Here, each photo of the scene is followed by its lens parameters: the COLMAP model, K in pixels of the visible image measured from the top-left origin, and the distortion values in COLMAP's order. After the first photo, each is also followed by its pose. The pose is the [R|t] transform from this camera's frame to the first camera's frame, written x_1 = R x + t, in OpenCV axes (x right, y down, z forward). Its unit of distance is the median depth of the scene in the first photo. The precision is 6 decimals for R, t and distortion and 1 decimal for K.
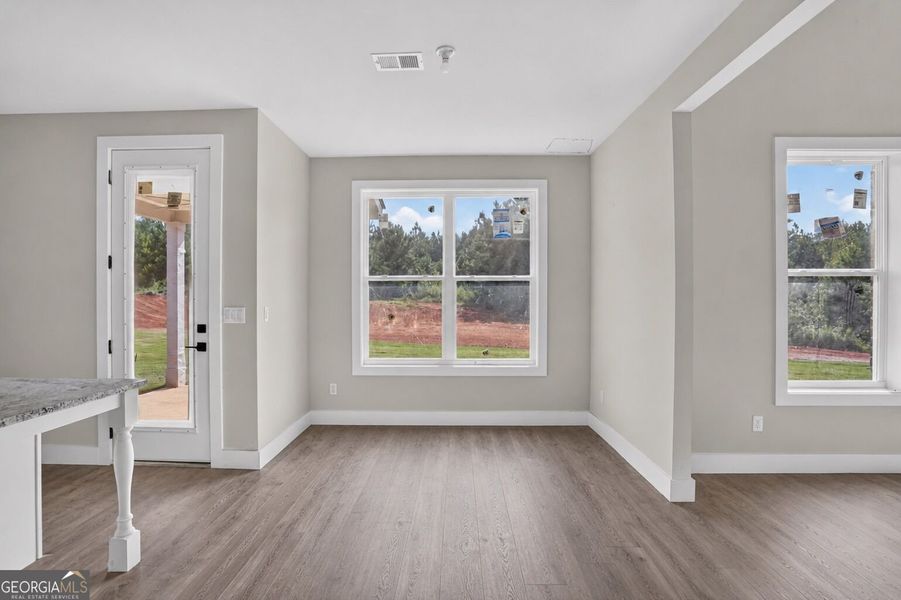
lens RADIAL K [[465.3, 0, 448.0], [0, 465.3, 312.7], [0, 0, 1]] dist [-0.033734, -0.000458]
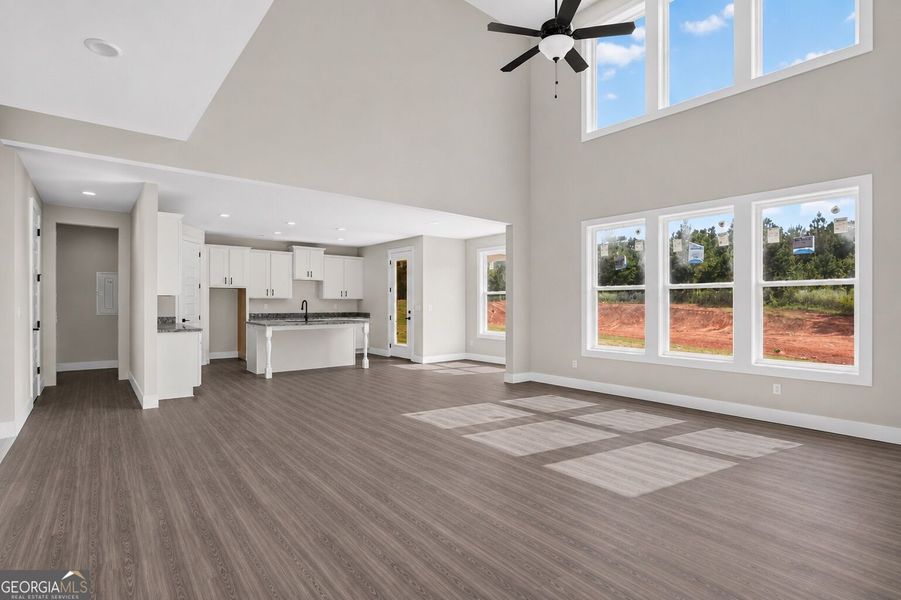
lens RADIAL K [[428.0, 0, 450.5], [0, 428.0, 300.0], [0, 0, 1]] dist [0.074108, -0.000007]
pose [[0.689633, -0.002760, -0.724153, 1.161283], [-0.025798, 0.999264, -0.028376, 0.019955], [0.723699, 0.038250, 0.689055, -0.496998]]
